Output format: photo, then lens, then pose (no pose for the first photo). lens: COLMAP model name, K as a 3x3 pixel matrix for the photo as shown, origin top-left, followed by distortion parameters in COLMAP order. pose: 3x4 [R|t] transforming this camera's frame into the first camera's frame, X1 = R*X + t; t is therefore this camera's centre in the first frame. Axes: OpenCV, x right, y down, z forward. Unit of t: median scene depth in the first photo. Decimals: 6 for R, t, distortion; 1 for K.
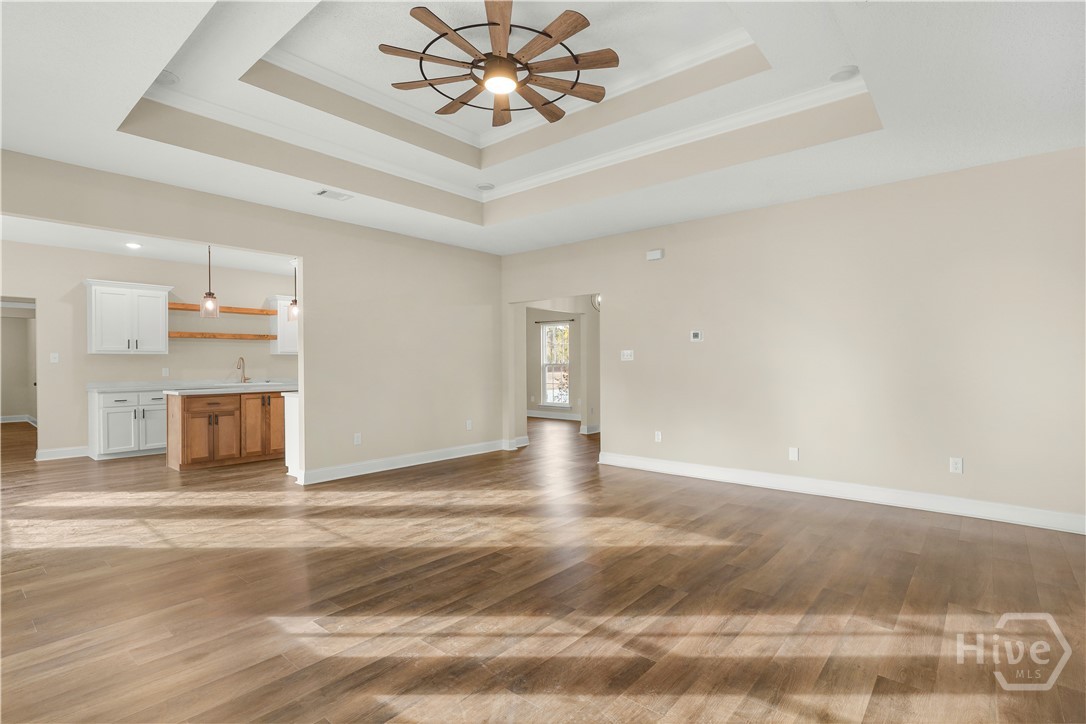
lens RADIAL K [[526.5, 0, 538.2], [0, 526.5, 366.6], [0, 0, 1]] dist [-0.011905, 0.000336]
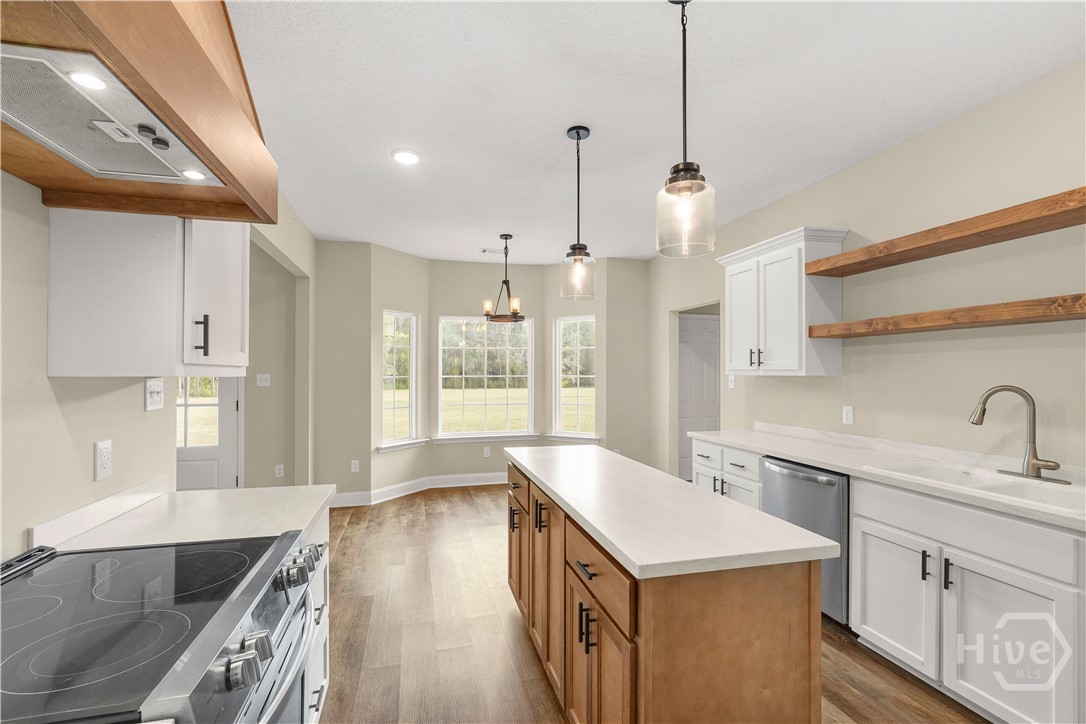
lens RADIAL K [[485.1, 0, 536.9], [0, 485.1, 366.9], [0, 0, 1]] dist [-0.011506, 0.004277]
pose [[-0.575758, -0.004943, -0.817605, -0.232974], [-0.006164, 0.999980, -0.001704, -0.030943], [0.817597, 0.004059, -0.575777, 1.112573]]
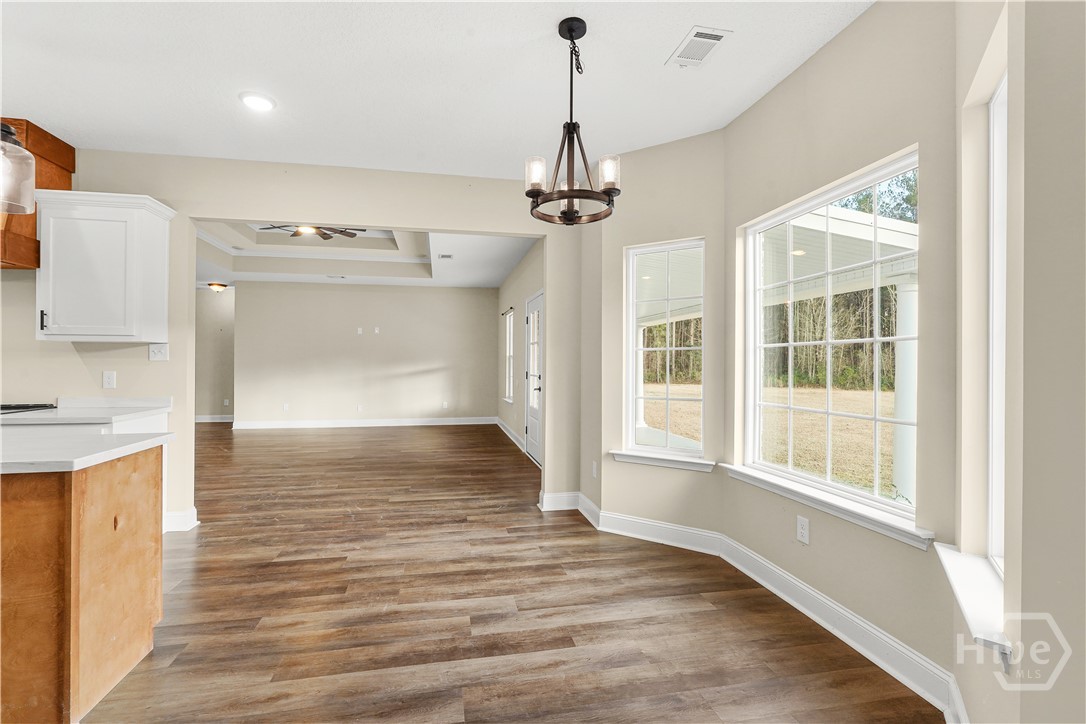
lens RADIAL K [[485.1, 0, 532.3], [0, 485.1, 362.1], [0, 0, 1]] dist [-0.011506, 0.004277]
pose [[-0.781599, 0.005194, 0.623760, -0.948916], [0.007172, 0.999974, 0.000660, -0.002843], [-0.623740, 0.004989, -0.781616, 0.938004]]
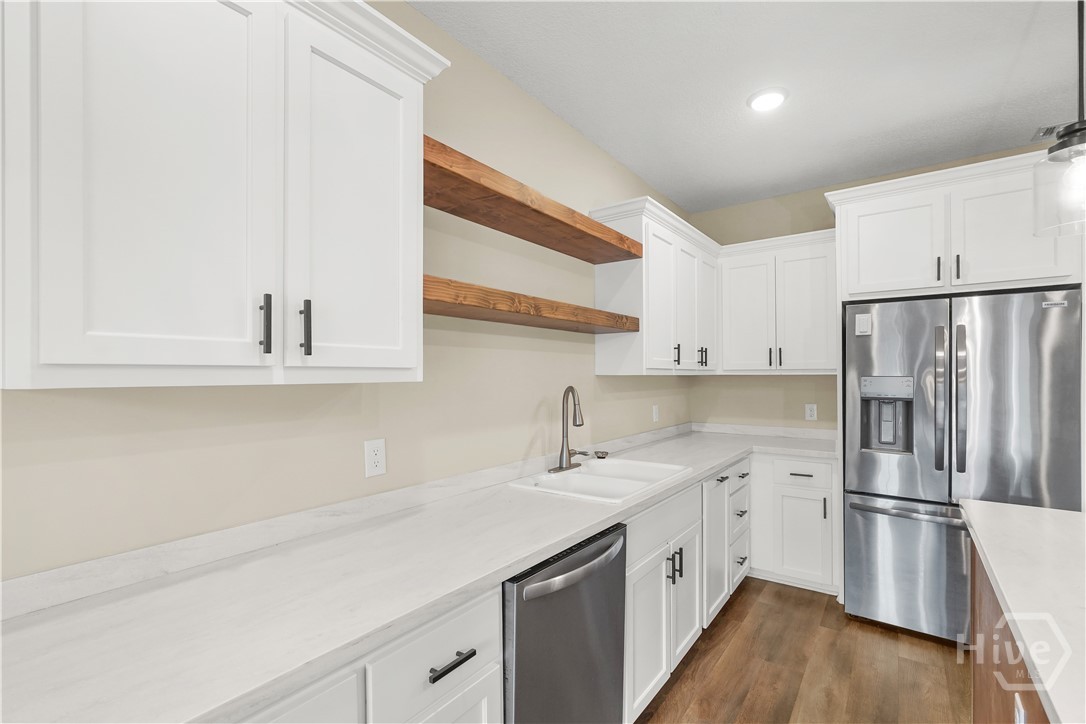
lens RADIAL K [[485.1, 0, 541.1], [0, 485.1, 371.2], [0, 0, 1]] dist [-0.011506, 0.004277]
pose [[0.998021, 0.003294, 0.062790, -0.710173], [-0.002592, 0.999933, -0.011266, -0.027474], [-0.062823, 0.011081, 0.997963, 0.849823]]
